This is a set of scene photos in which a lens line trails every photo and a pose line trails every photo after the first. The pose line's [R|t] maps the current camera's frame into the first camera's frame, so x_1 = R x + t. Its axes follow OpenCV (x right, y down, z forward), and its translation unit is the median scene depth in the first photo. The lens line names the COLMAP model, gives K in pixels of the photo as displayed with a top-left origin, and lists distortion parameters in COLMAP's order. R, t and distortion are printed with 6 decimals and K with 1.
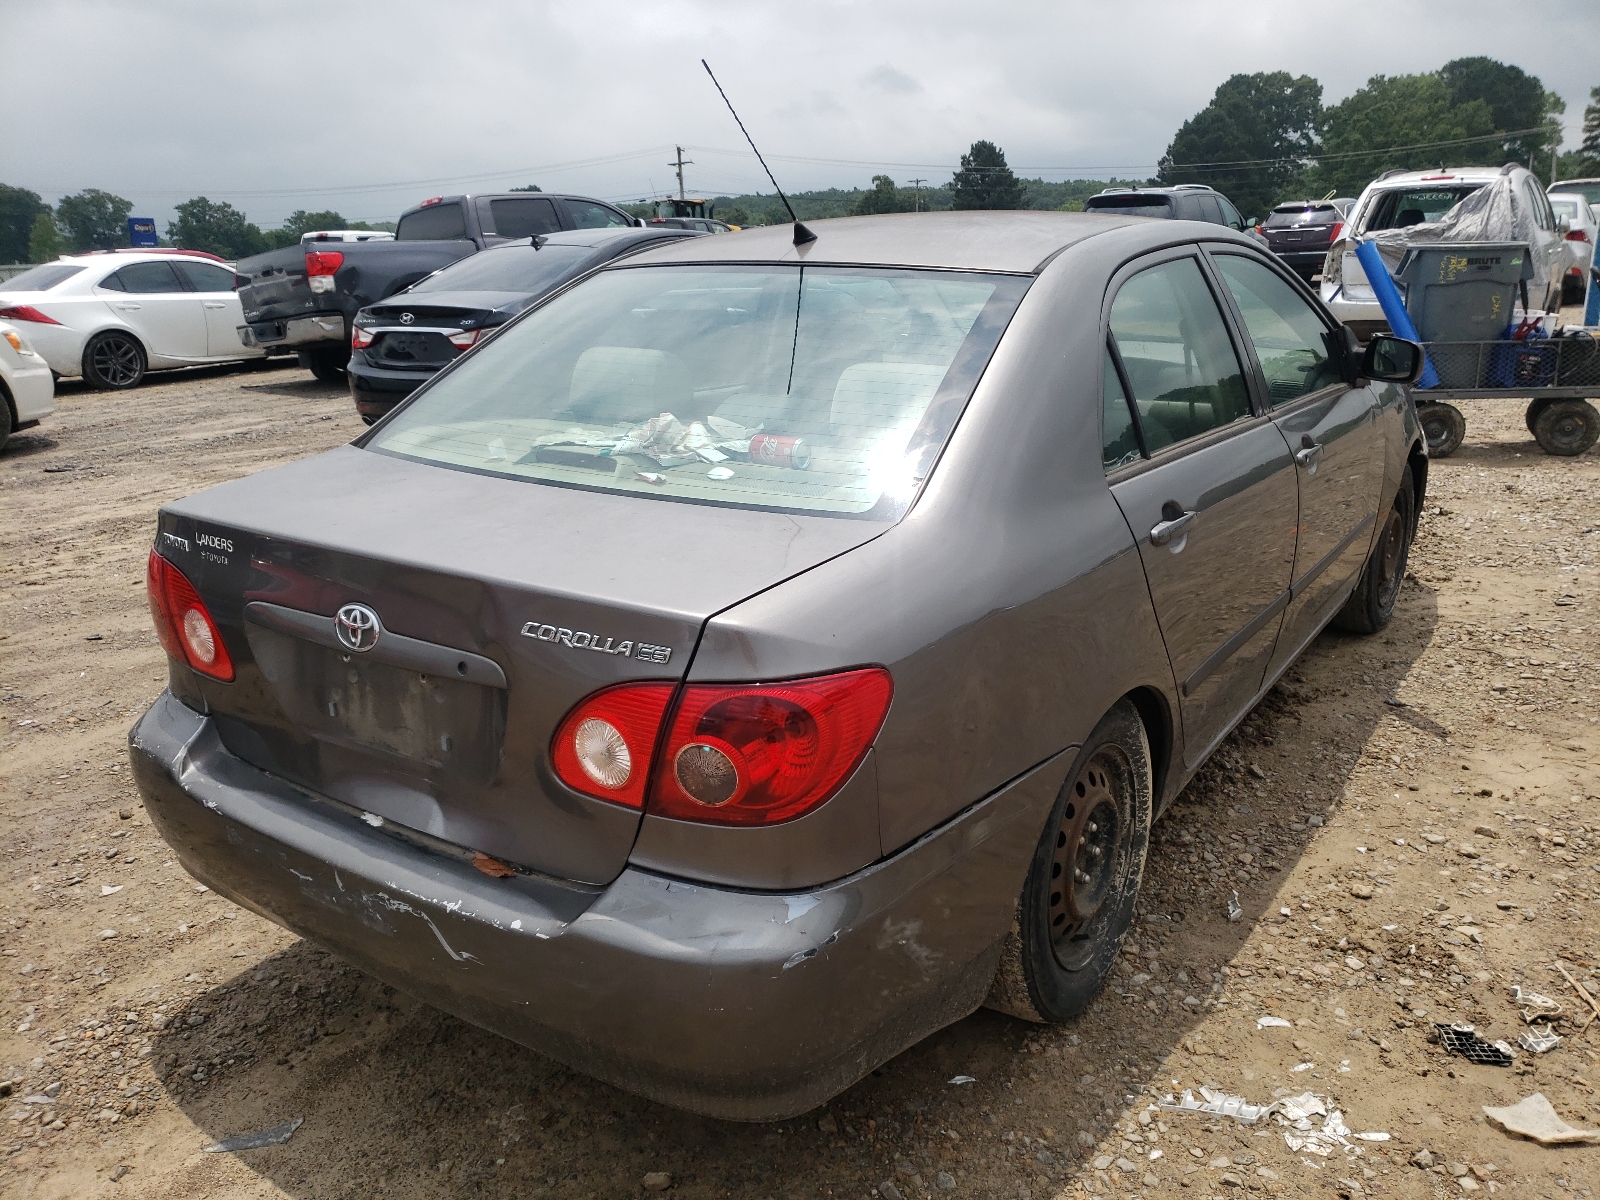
lens RADIAL K [[1233.0, 0, 800.0], [0, 1233.0, 600.0], [0, 0, 1]] dist [-0.002904, 0.043660]
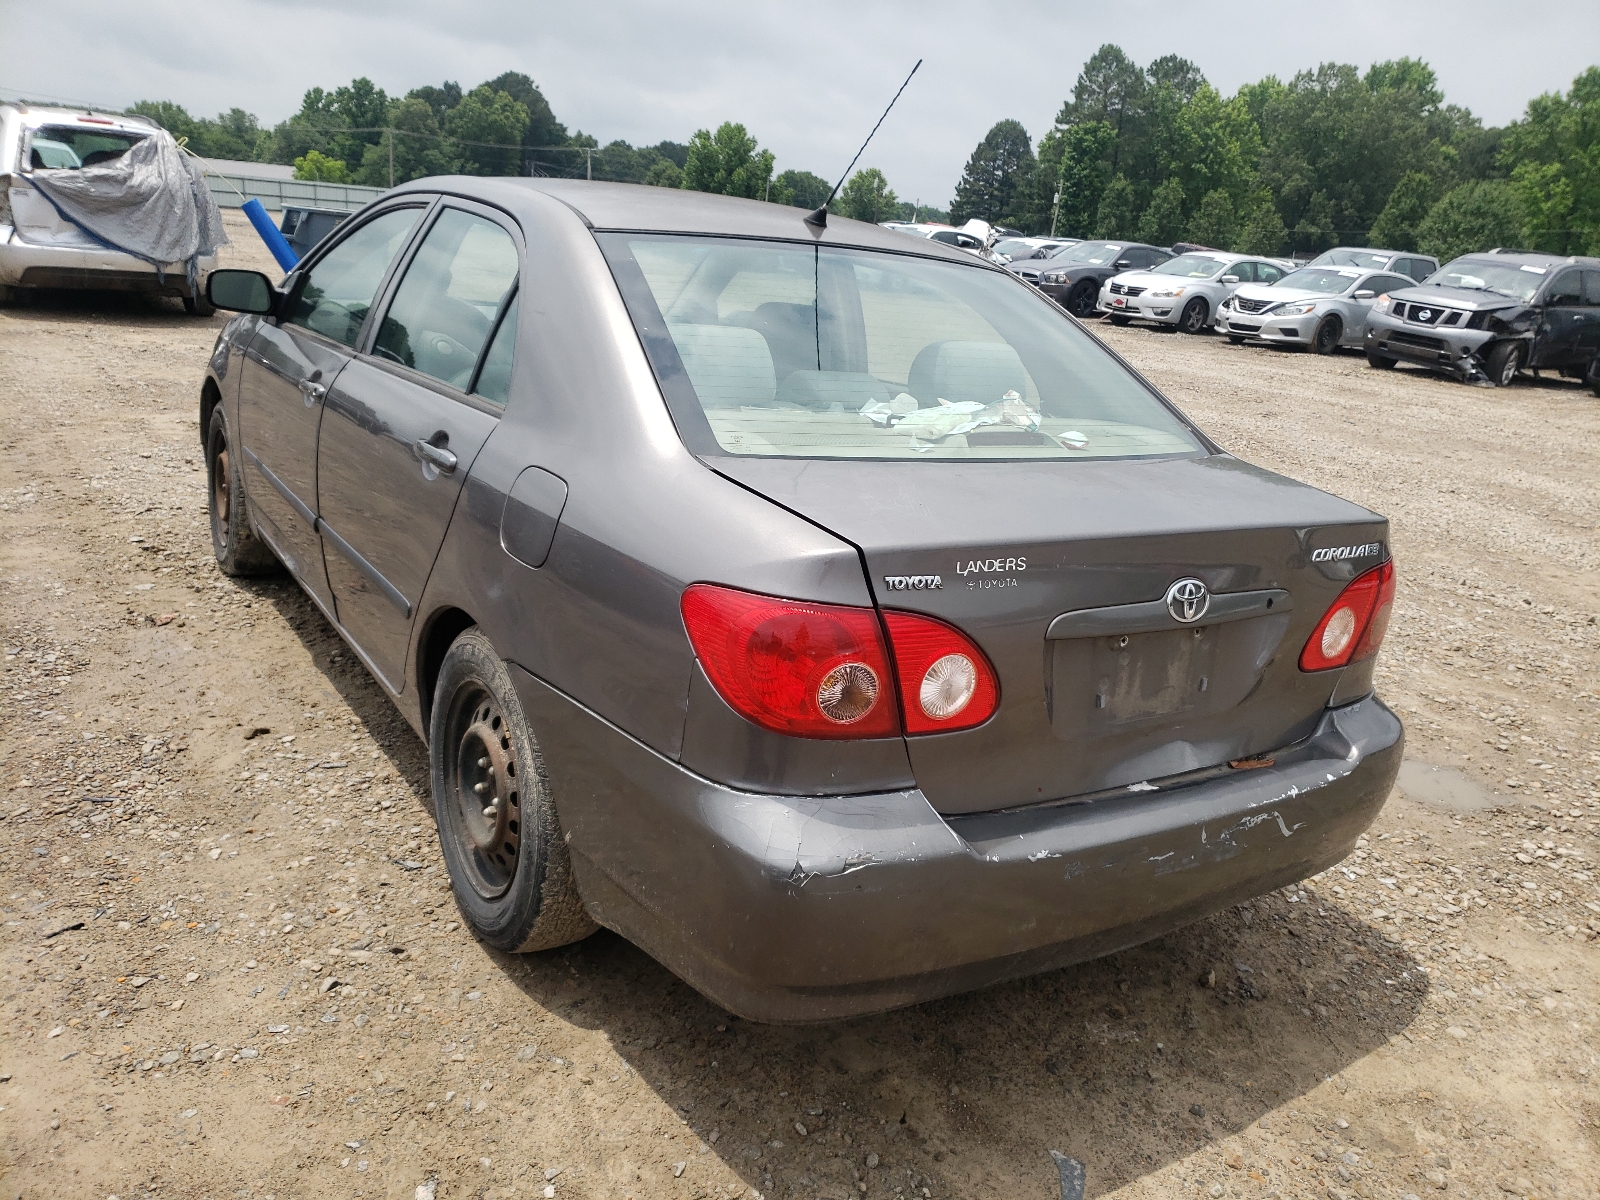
lens RADIAL K [[1245.5, 0, 800.0], [0, 1245.5, 600.0], [0, 0, 1]] dist [0.052183, -0.000093]
pose [[0.386811, -0.205684, 0.898928, -1.274319], [0.173237, 0.973660, 0.148239, -0.170545], [-0.905741, 0.098387, 0.412254, 0.745500]]
